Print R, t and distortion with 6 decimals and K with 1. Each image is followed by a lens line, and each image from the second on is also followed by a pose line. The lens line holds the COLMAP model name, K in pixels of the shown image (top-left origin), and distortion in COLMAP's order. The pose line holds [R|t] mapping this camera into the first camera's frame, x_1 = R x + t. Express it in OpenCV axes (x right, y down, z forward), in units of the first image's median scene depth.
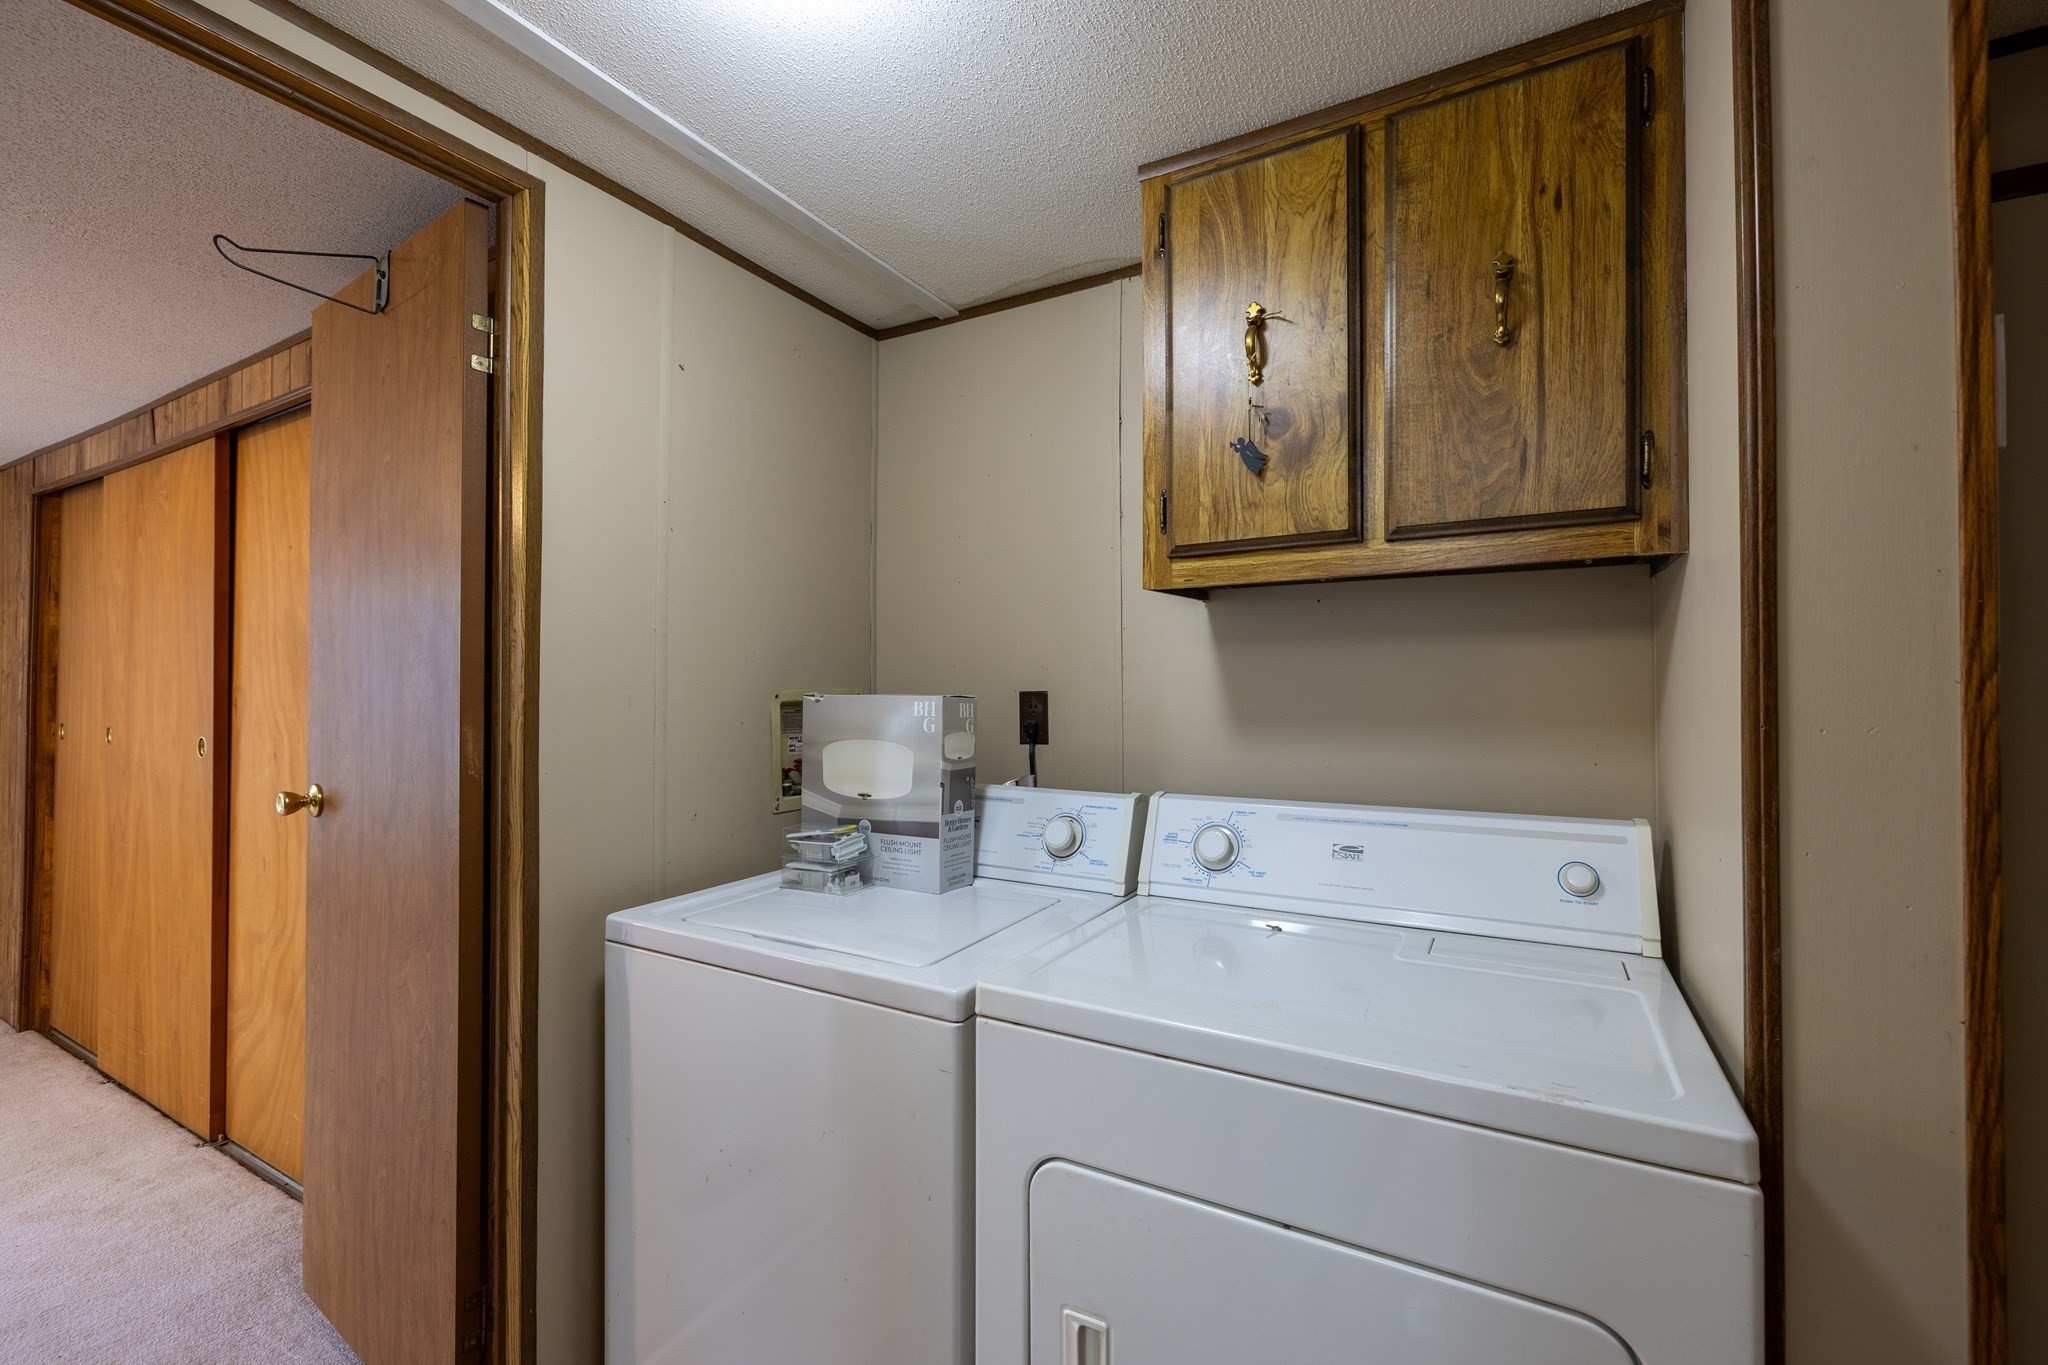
lens RADIAL K [[857.7, 0, 1014.5], [0, 857.7, 677.4], [0, 0, 1]] dist [0.000118, -0.000385]
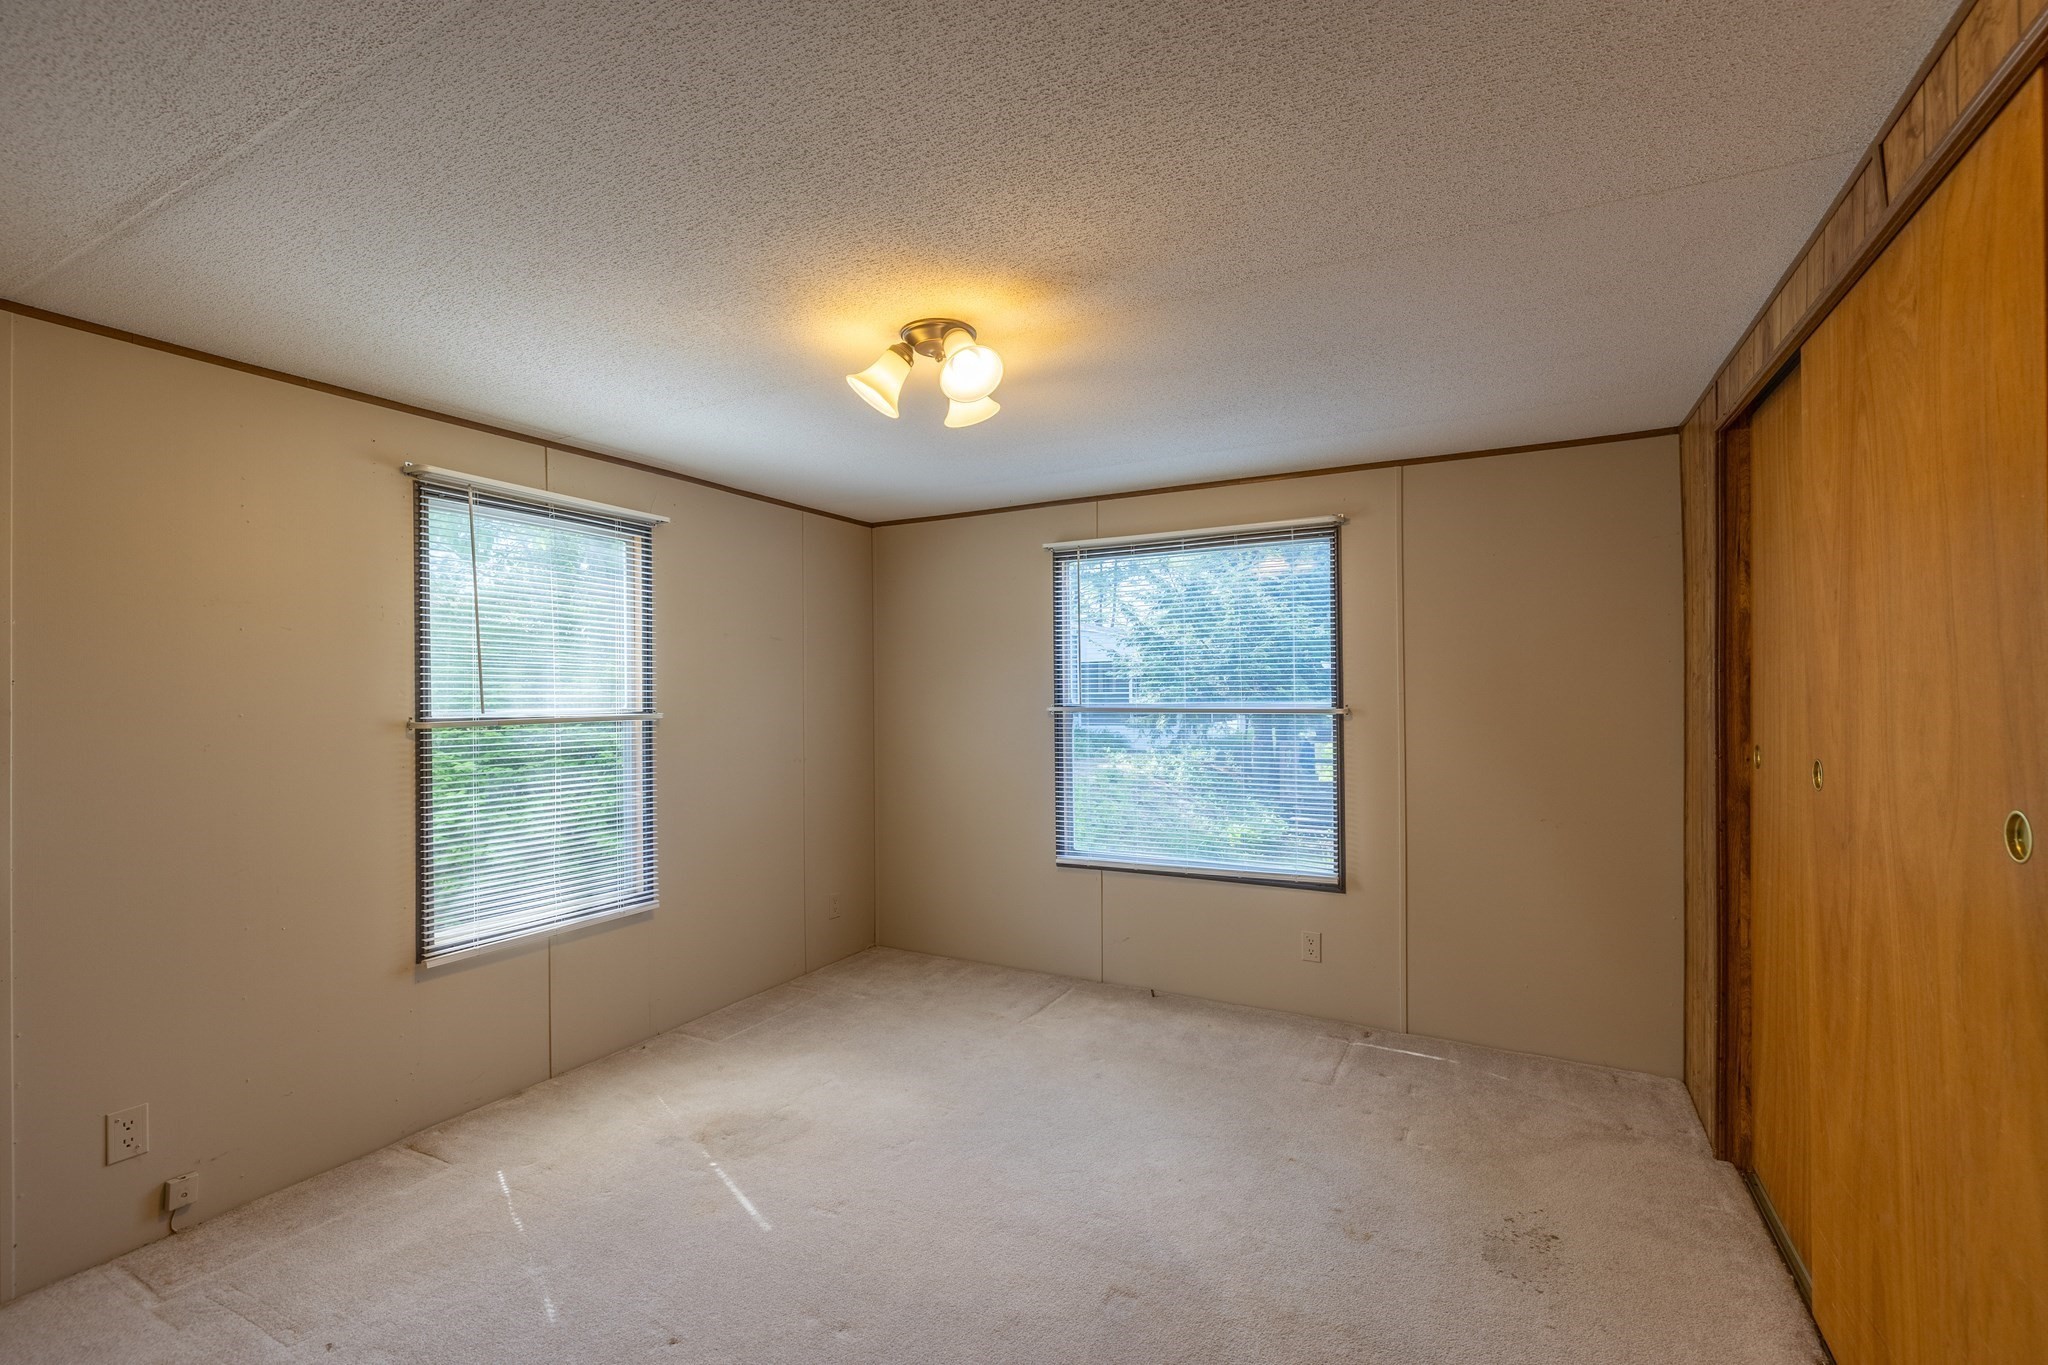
lens RADIAL K [[889.2, 0, 1012.9], [0, 889.2, 689.5], [0, 0, 1]] dist [0.000384, -0.000181]
pose [[0.017333, -0.007646, -0.999821, -0.396446], [0.015730, 0.999849, -0.007374, 0.003852], [0.999726, -0.015599, 0.017450, 0.381808]]
